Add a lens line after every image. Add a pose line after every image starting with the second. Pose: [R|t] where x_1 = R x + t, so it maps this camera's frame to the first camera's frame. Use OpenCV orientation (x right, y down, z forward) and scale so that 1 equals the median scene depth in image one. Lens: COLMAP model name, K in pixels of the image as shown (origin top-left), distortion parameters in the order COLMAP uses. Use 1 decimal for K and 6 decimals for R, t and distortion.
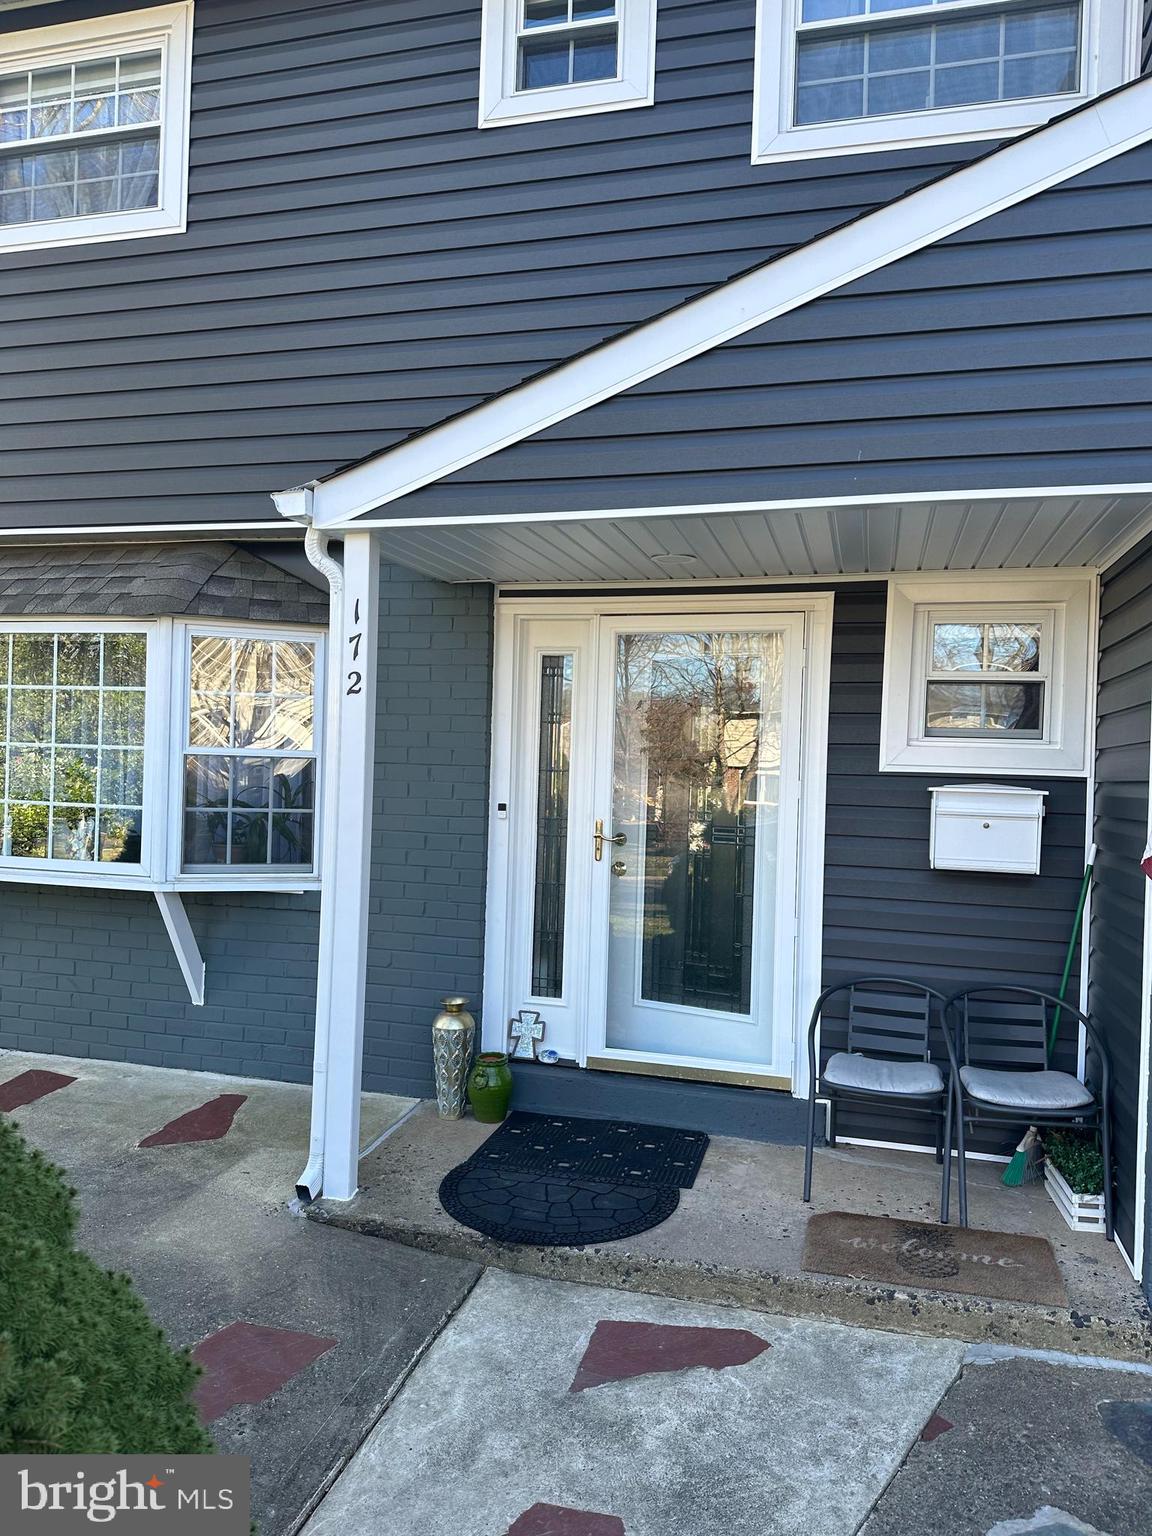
lens RADIAL K [[1070.0, 0, 575.1], [0, 1070.0, 770.3], [0, 0, 1]] dist [0.129069, -0.176632]
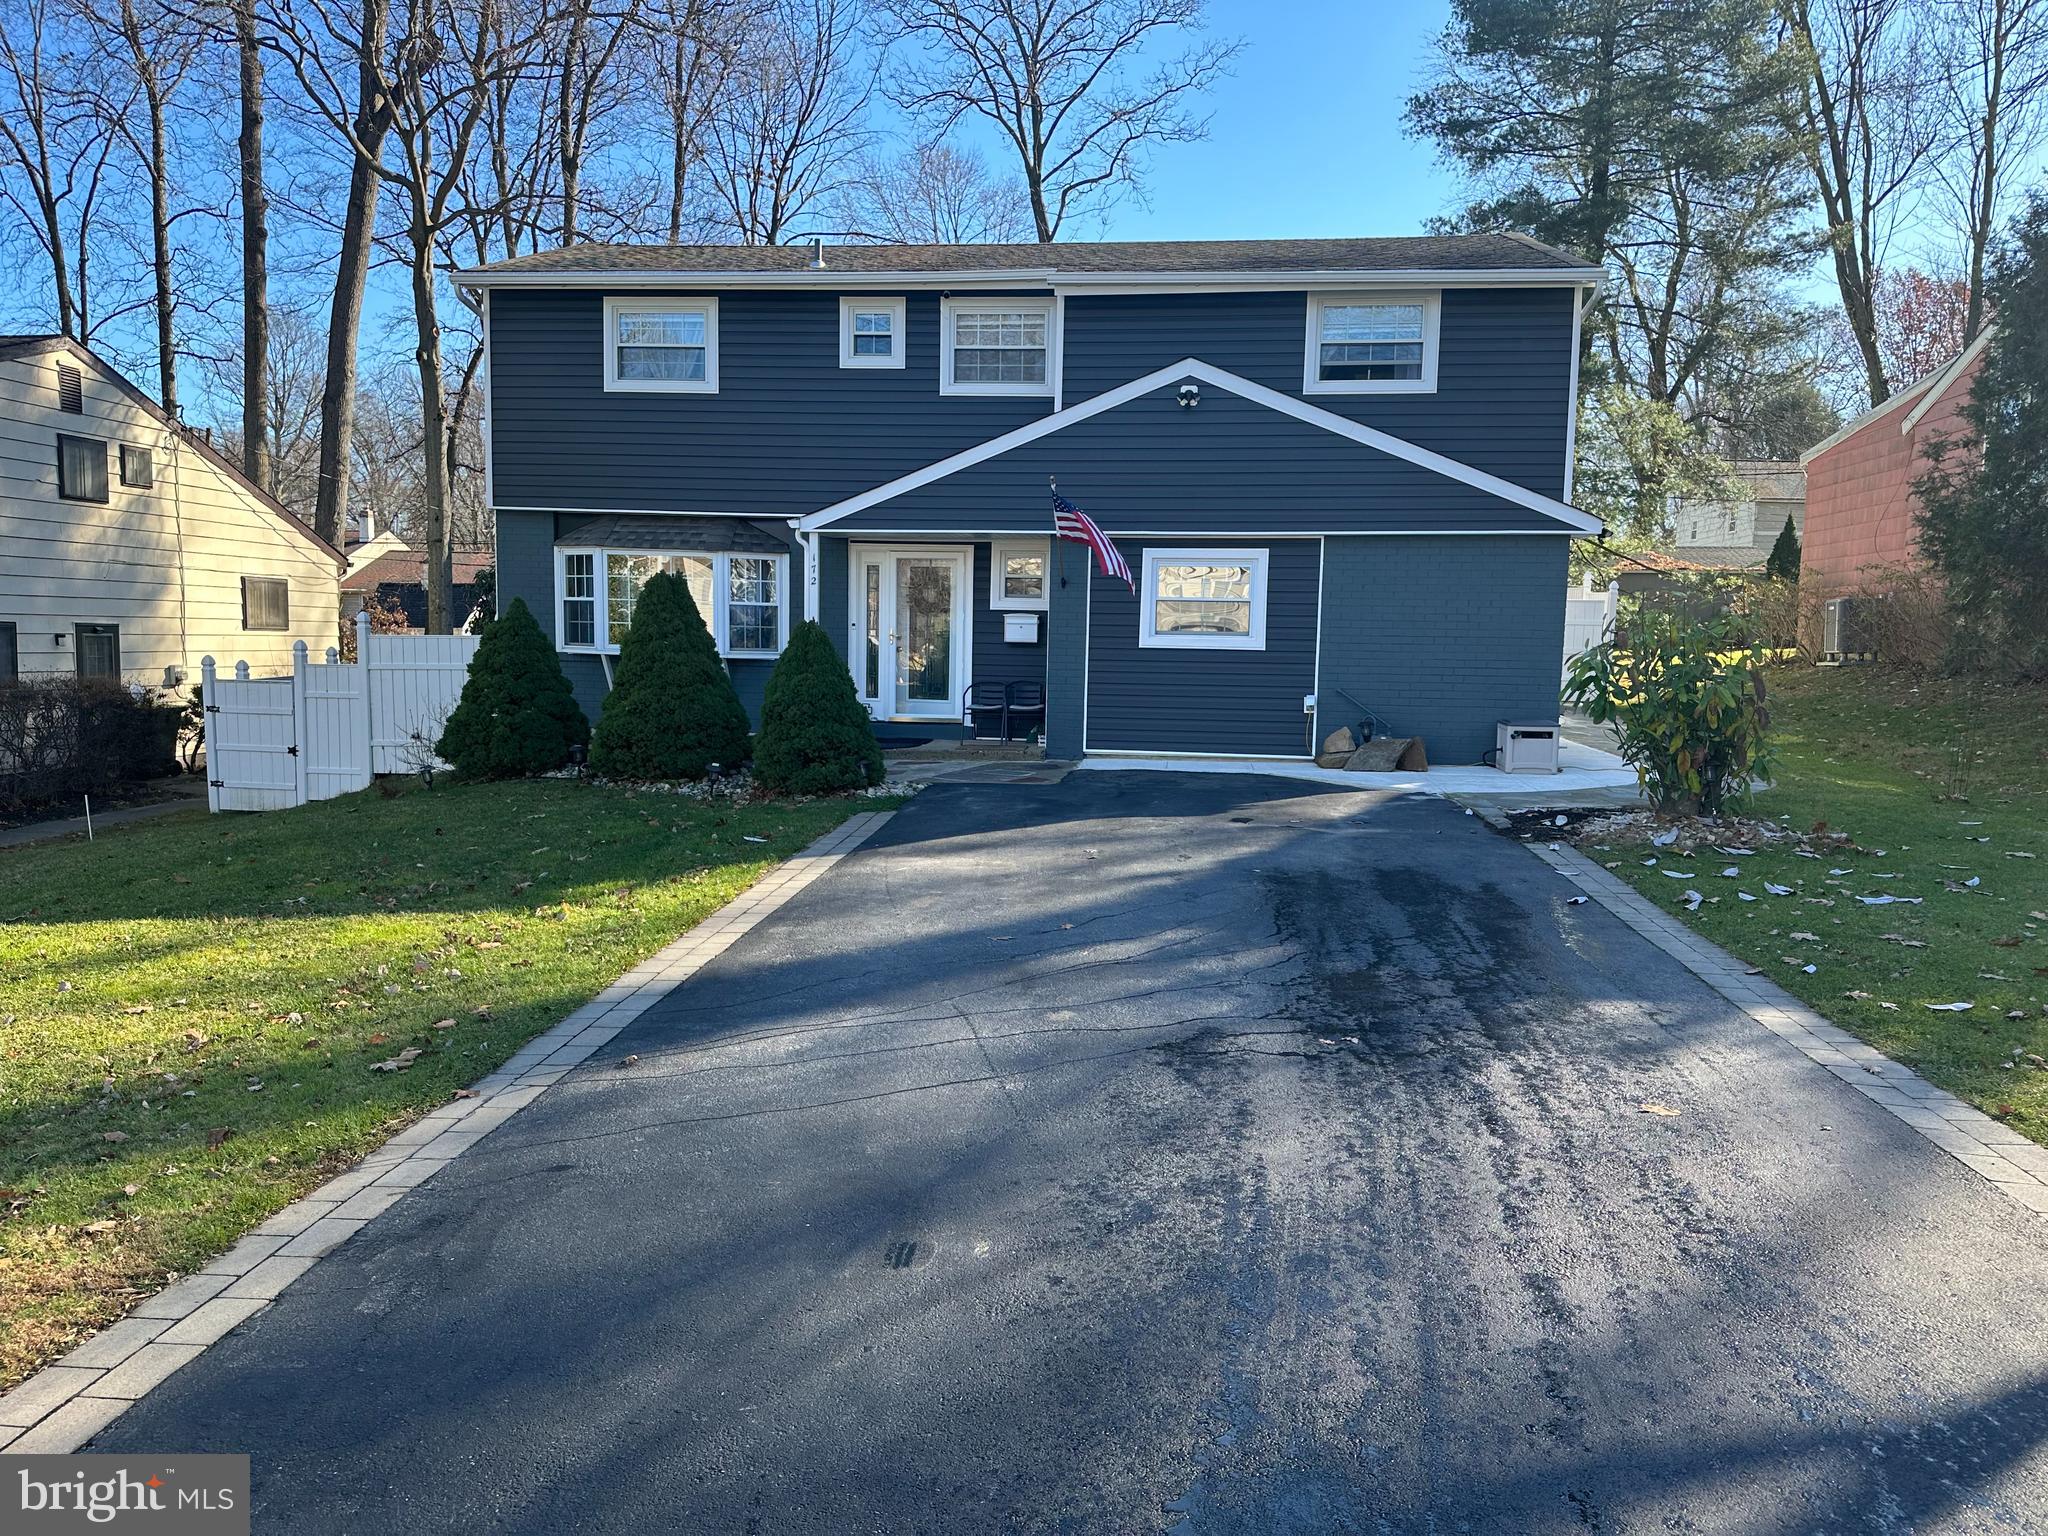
lens RADIAL K [[1426.7, 0, 1024.0], [0, 1426.7, 768.0], [0, 0, 1]] dist [0.129069, -0.176632]
pose [[0.989760, -0.021393, 0.141127, -0.159381], [0.008905, 0.996033, 0.088532, 0.079476], [-0.142462, -0.086369, 0.986025, -2.590458]]
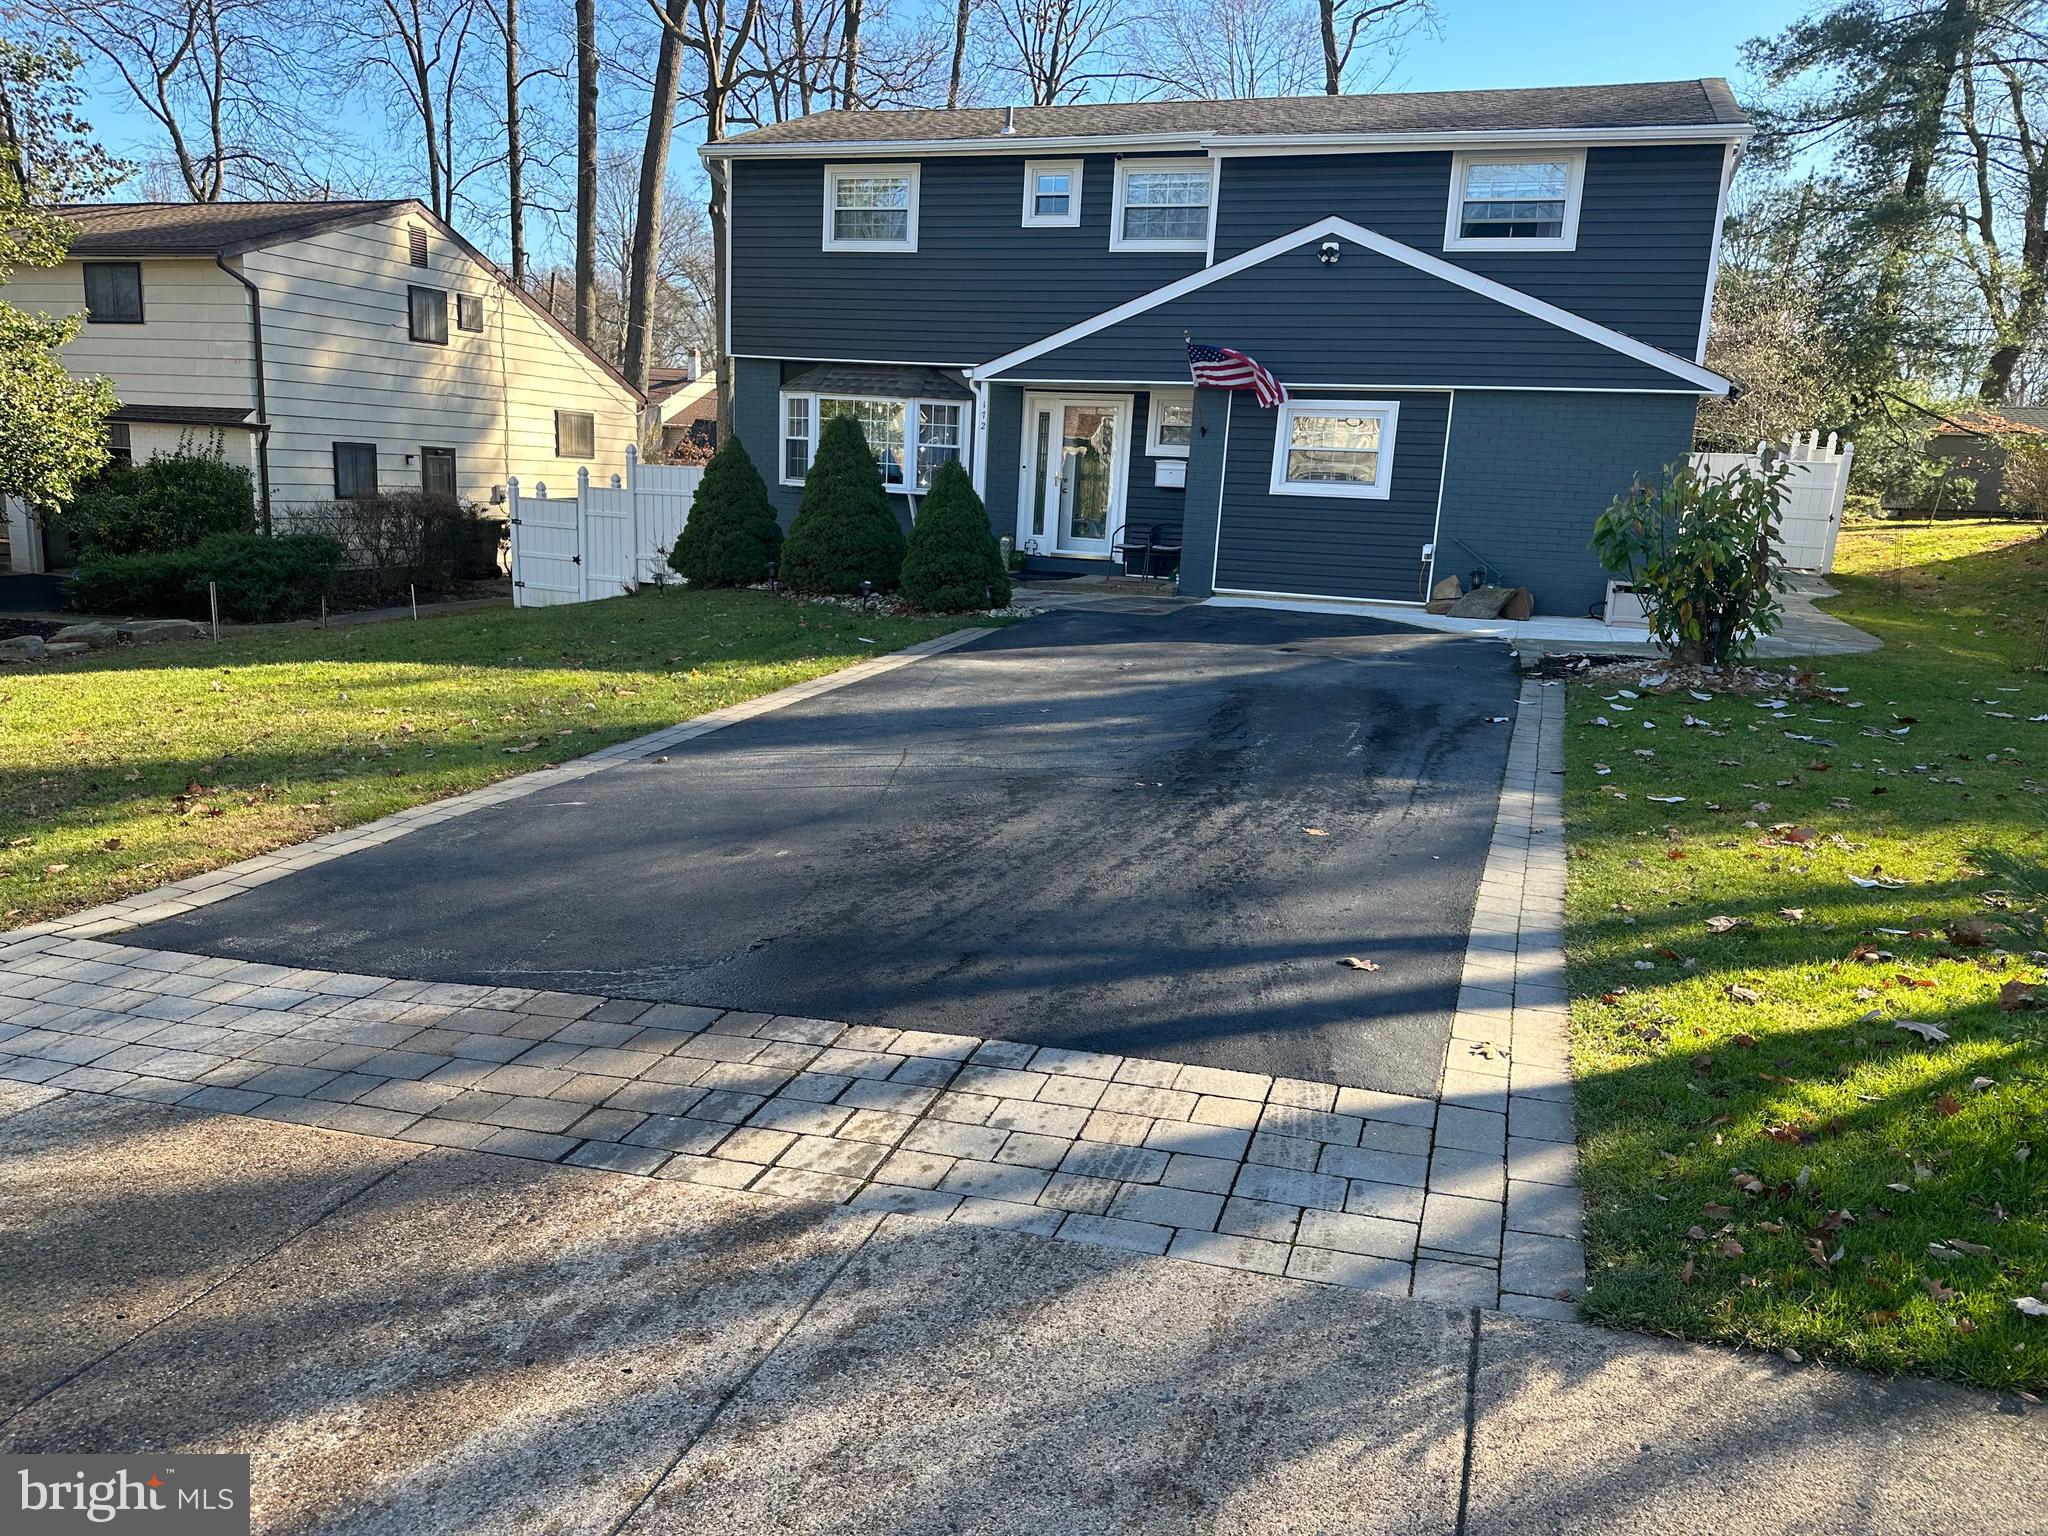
lens RADIAL K [[1434.0, 0, 1006.8], [0, 1434.0, 761.9], [0, 0, 1]] dist [0.182123, -0.377206]
pose [[0.996132, 0.037182, -0.079613, 0.233460], [-0.021600, 0.981872, 0.188309, 0.086180], [0.085171, -0.185861, 0.978878, -3.068081]]
